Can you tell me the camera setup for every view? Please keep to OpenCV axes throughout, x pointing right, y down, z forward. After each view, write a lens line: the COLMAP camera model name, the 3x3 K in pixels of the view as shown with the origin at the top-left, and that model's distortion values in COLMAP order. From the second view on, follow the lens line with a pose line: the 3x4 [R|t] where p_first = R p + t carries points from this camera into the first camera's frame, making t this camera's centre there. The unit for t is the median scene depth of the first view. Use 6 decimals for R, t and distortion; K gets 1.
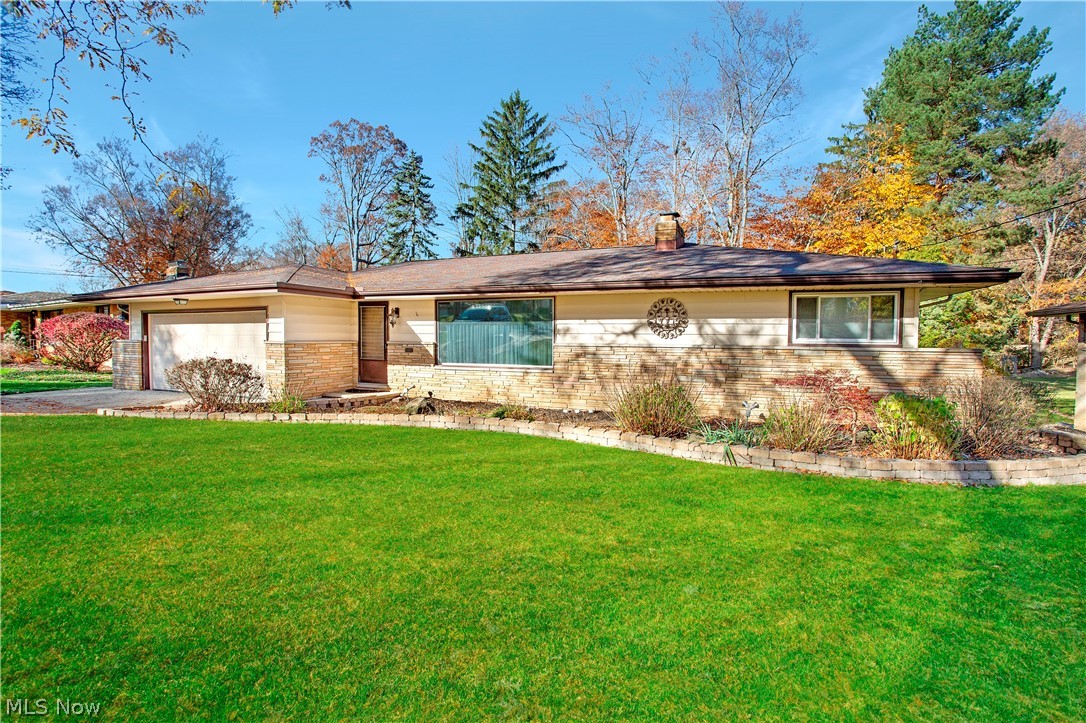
lens RADIAL K [[535.2, 0, 543.0], [0, 535.2, 361.5], [0, 0, 1]] dist [-0.053613, 0.000472]
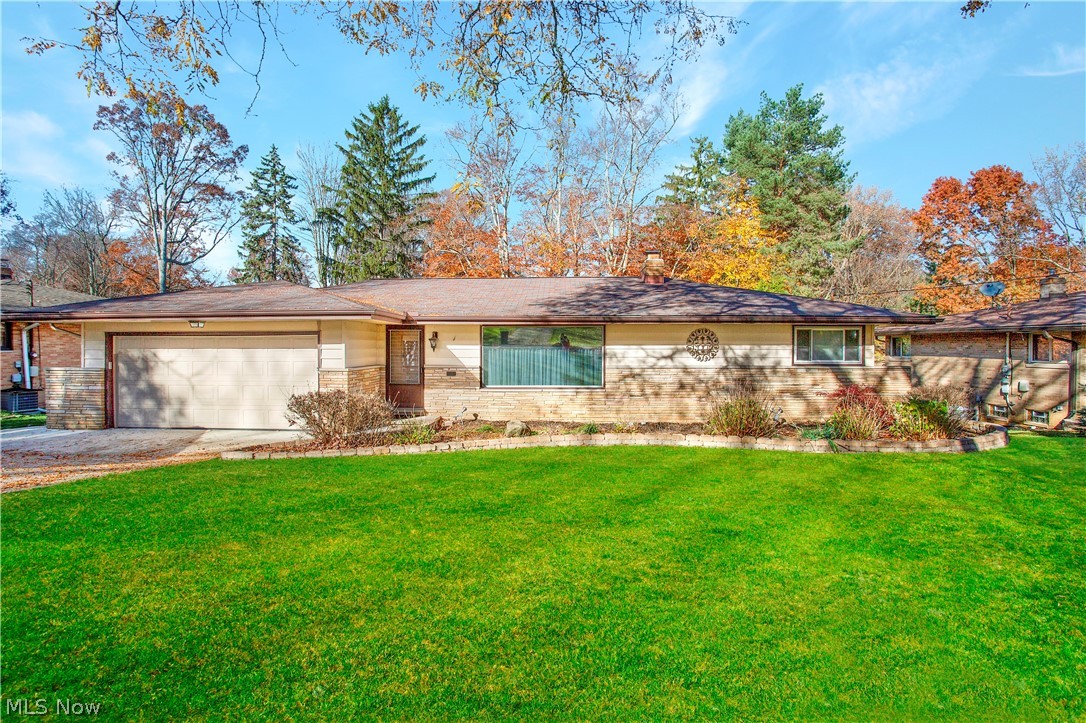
lens RADIAL K [[548.2, 0, 543.0], [0, 548.2, 361.5], [0, 0, 1]] dist [-0.069663, 0.033139]
pose [[0.928020, -0.015431, 0.372209, -0.491505], [0.021455, 0.999697, -0.012048, -0.029469], [-0.371911, 0.019167, 0.928071, -0.032453]]
